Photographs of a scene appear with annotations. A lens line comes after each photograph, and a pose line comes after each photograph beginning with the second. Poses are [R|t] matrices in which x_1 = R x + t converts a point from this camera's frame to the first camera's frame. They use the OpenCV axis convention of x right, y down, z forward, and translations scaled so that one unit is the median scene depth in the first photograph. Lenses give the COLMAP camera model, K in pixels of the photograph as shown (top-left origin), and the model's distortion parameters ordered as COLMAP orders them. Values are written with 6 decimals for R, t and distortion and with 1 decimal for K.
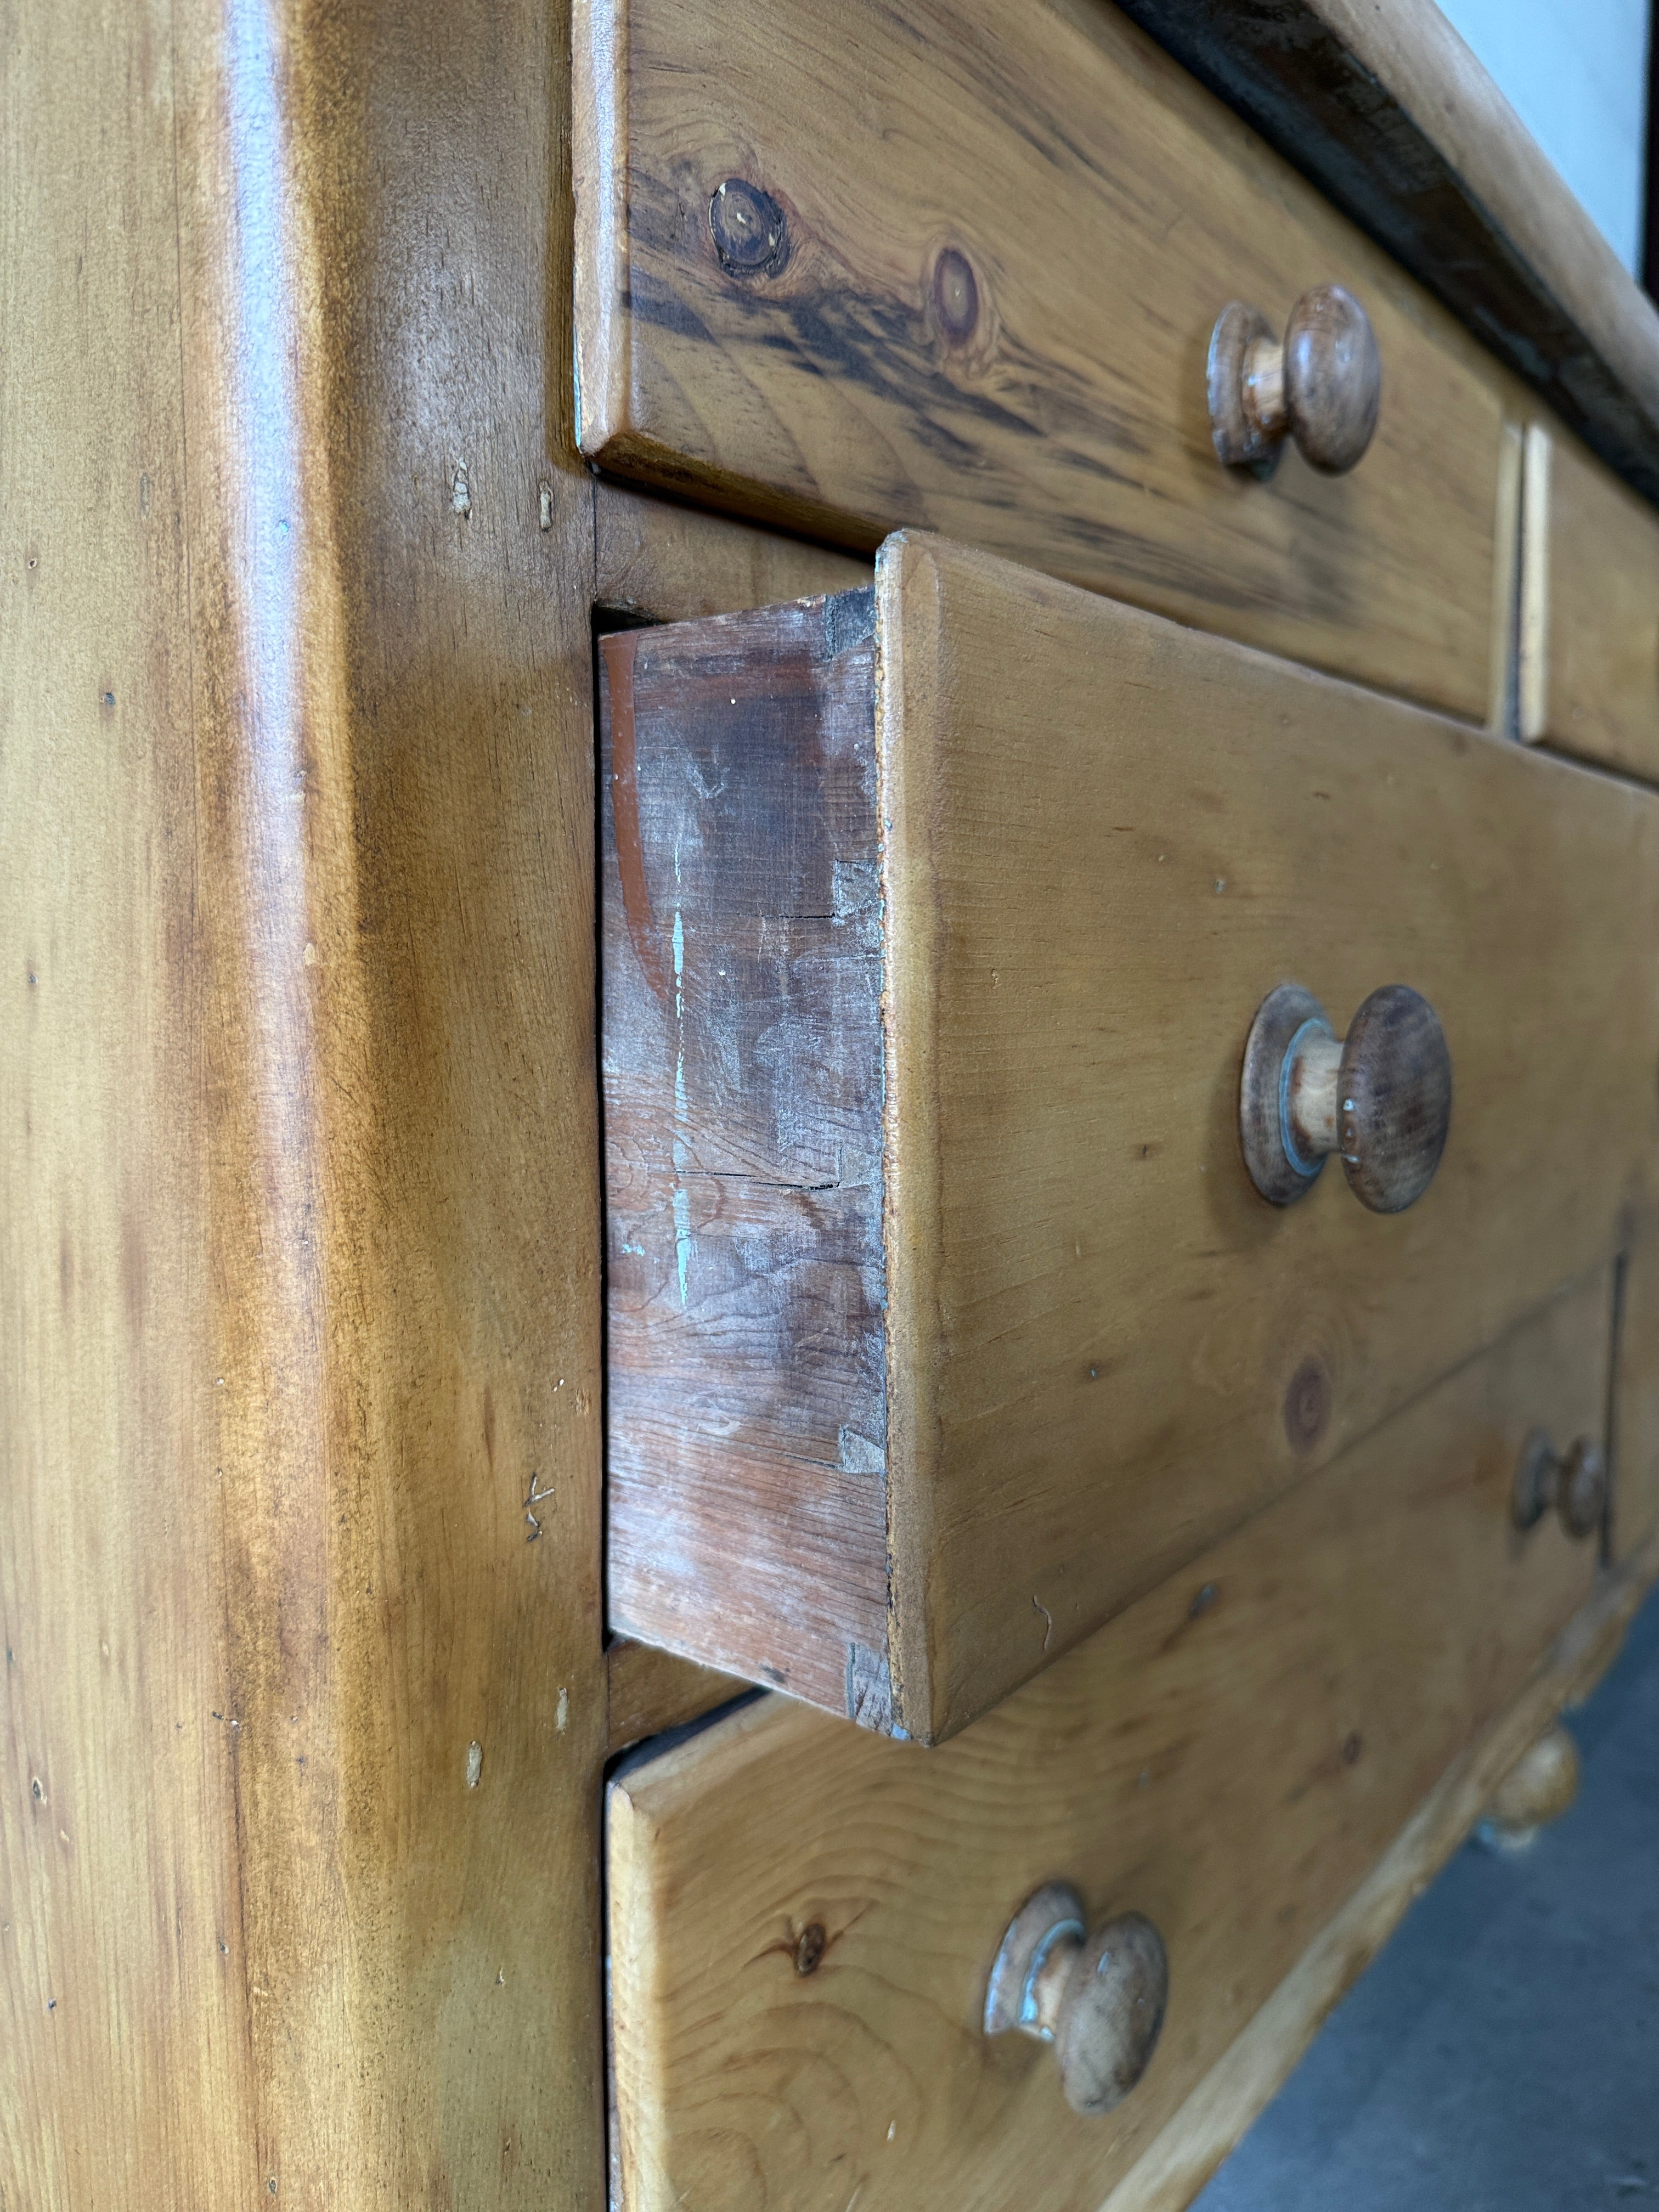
lens RADIAL K [[1650.2, 0, 819.8], [0, 1650.2, 1094.0], [0, 0, 1]] dist [-0.027570, -0.010097]
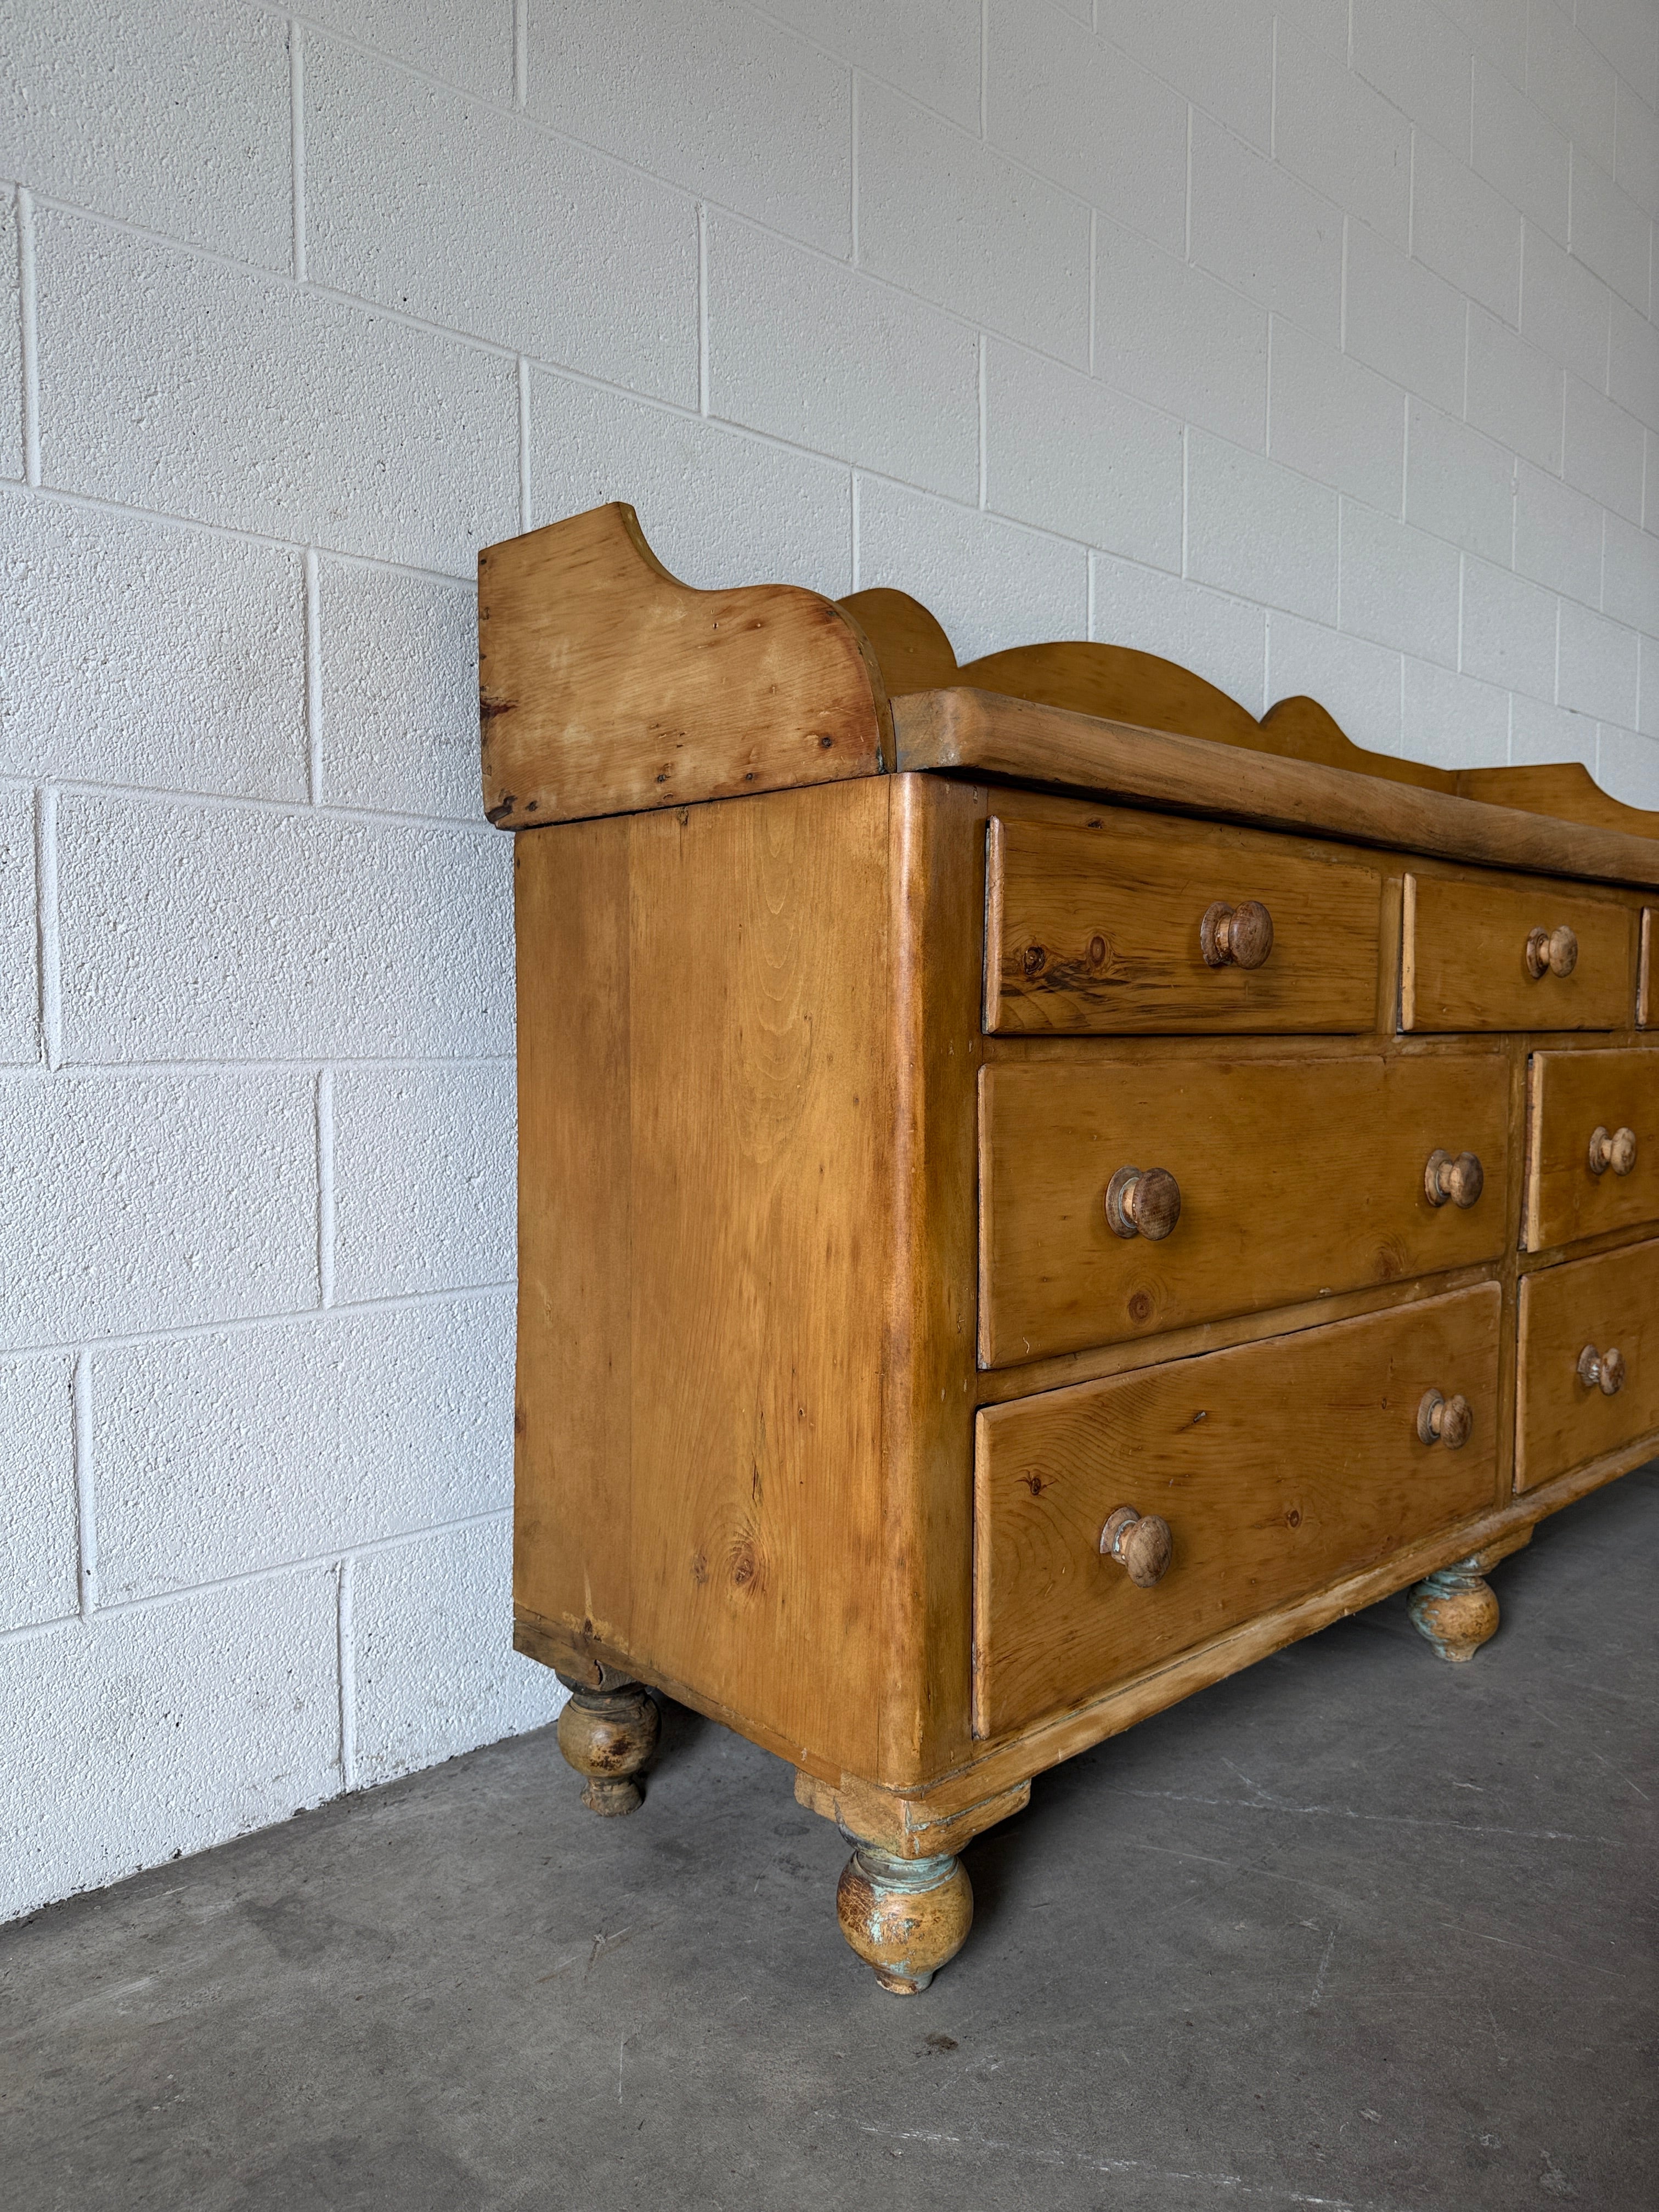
lens RADIAL K [[1578.6, 0, 831.1], [0, 1578.6, 1119.0], [0, 0, 1]] dist [0.022047, -0.031229]
pose [[0.990099, 0.020739, -0.138833, 0.012474], [-0.025794, 0.999065, -0.034710, -0.062188], [0.137983, 0.037948, 0.989707, -2.404705]]
